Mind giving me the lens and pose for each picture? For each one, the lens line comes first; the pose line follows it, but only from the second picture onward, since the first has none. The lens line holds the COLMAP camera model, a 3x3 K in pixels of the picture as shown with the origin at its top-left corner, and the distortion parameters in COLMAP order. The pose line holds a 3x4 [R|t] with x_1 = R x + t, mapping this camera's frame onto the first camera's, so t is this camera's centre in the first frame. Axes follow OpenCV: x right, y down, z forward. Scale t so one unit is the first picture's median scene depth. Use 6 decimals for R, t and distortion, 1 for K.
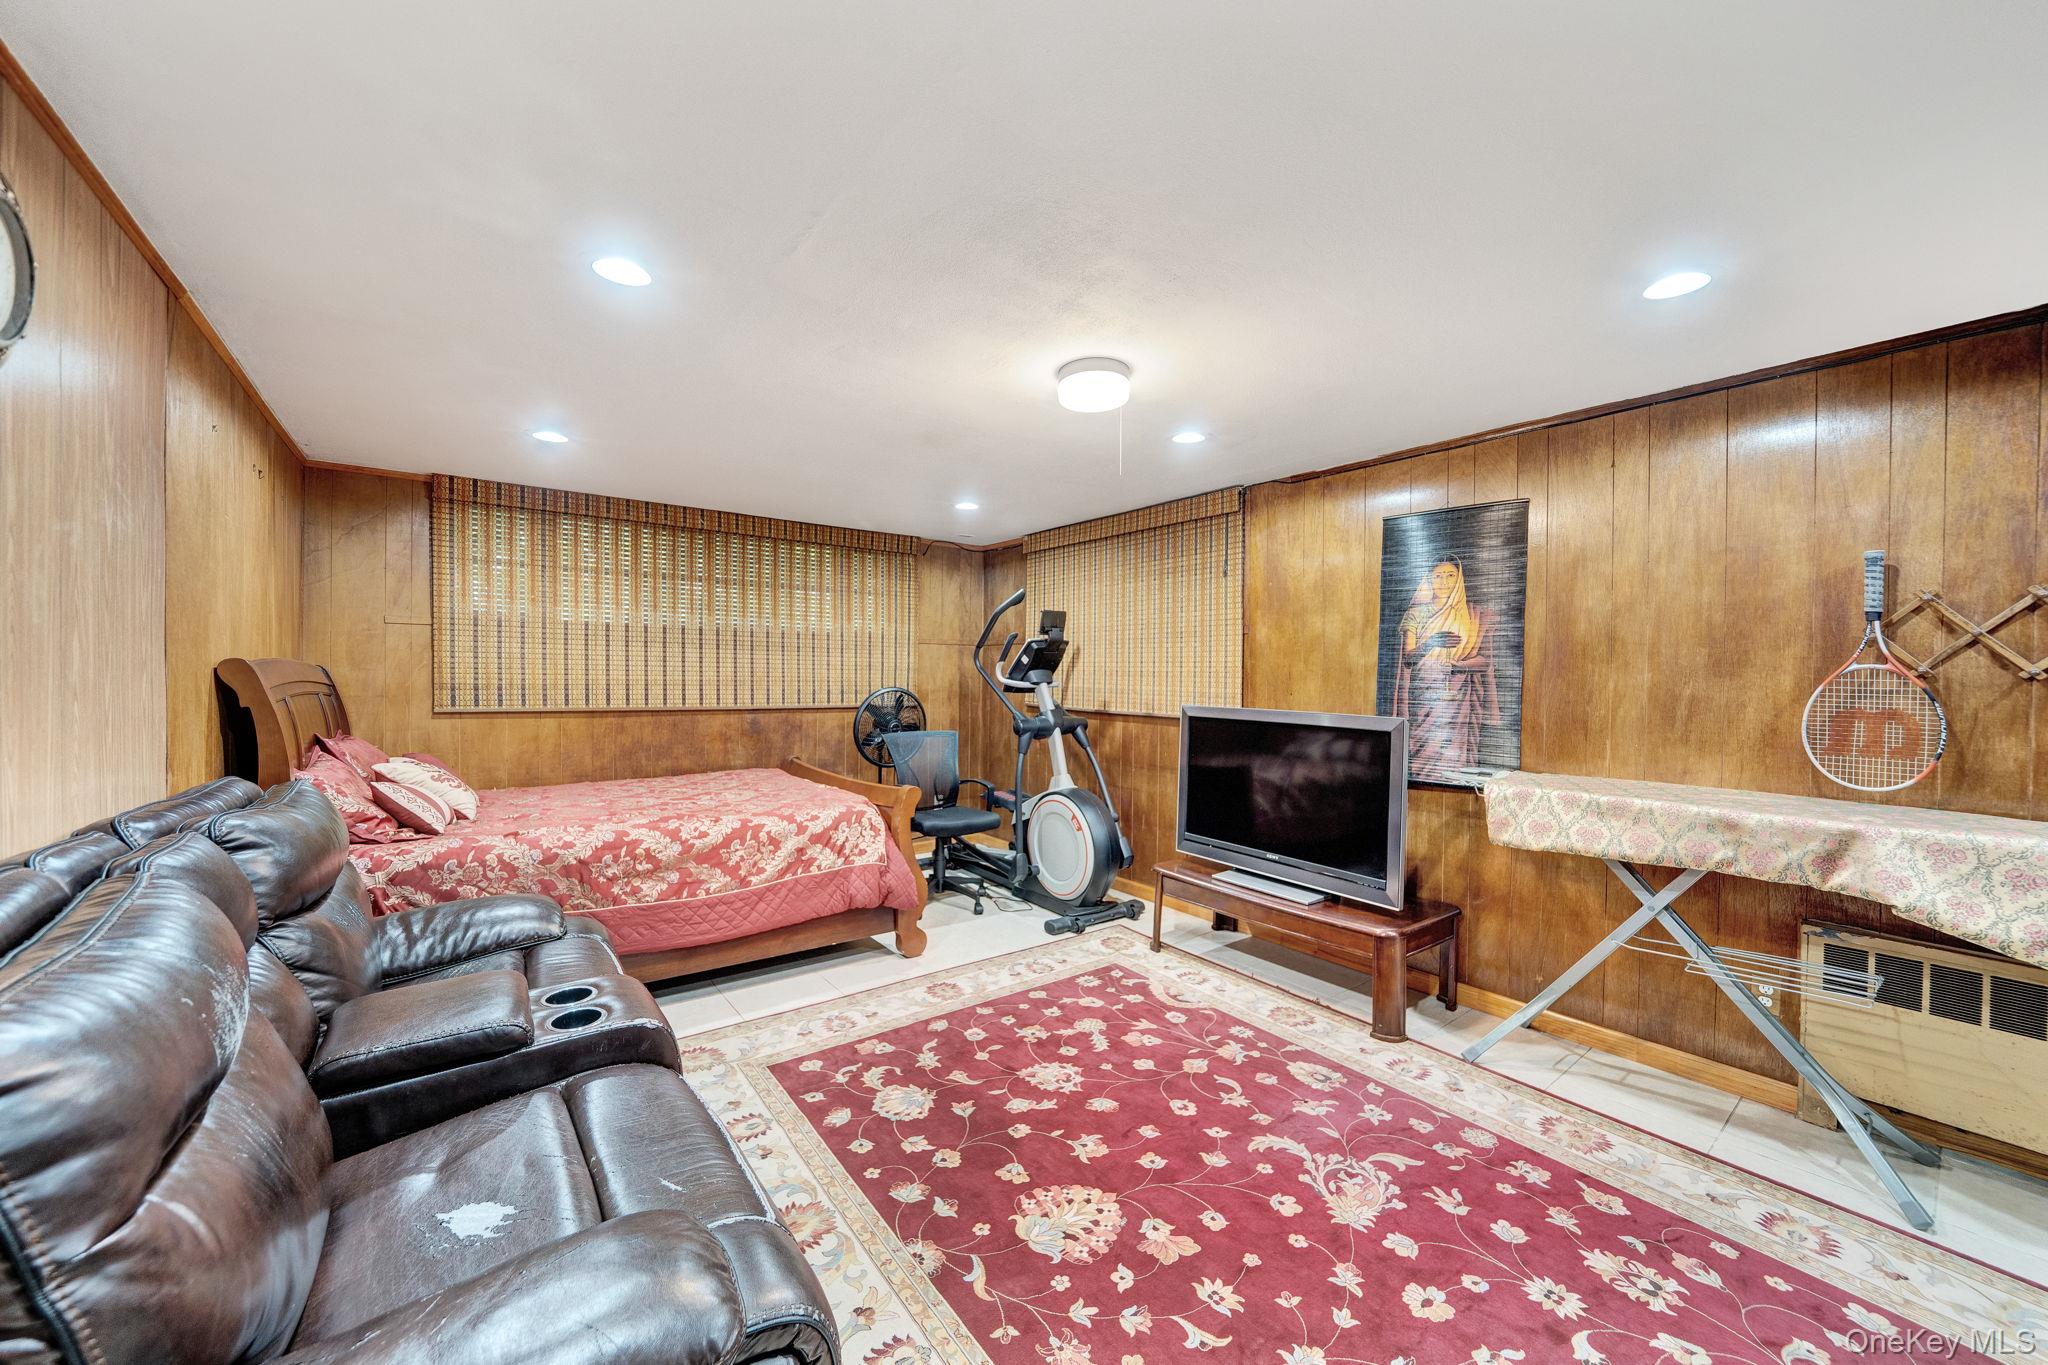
lens RADIAL K [[763.7, 0, 1026.2], [0, 763.7, 680.9], [0, 0, 1]] dist [-0.003179, -0.000198]
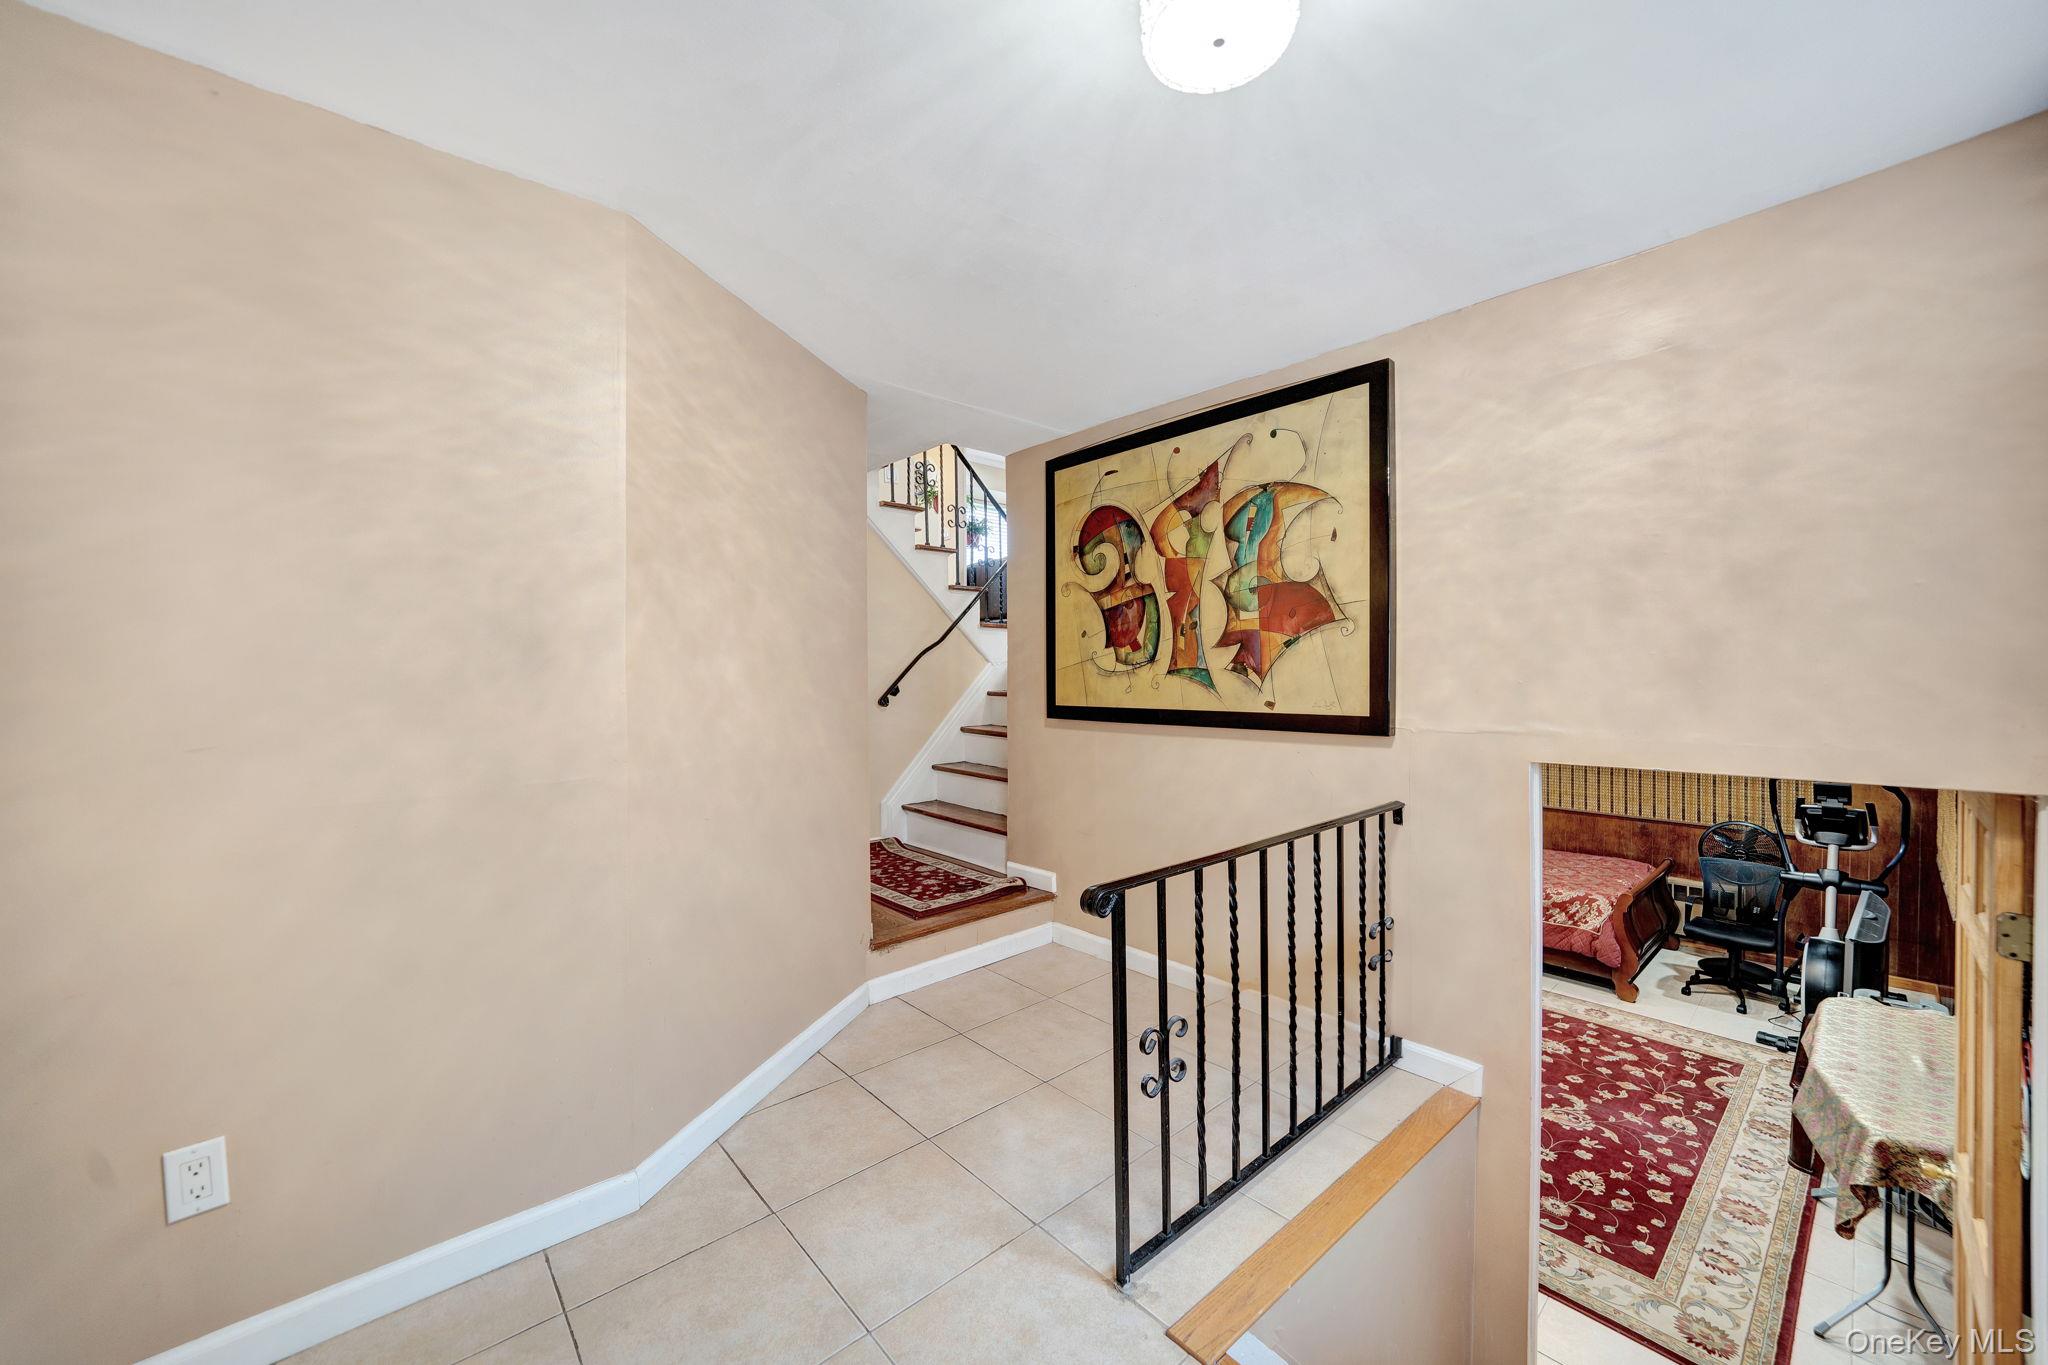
lens RADIAL K [[763.7, 0, 1025.2], [0, 763.7, 680.7], [0, 0, 1]] dist [-0.003179, -0.000198]
pose [[0.076230, 0.004665, -0.997079, 1.560082], [0.000963, 0.999988, 0.004753, -0.366197], [0.997090, -0.001323, 0.076225, -0.429614]]
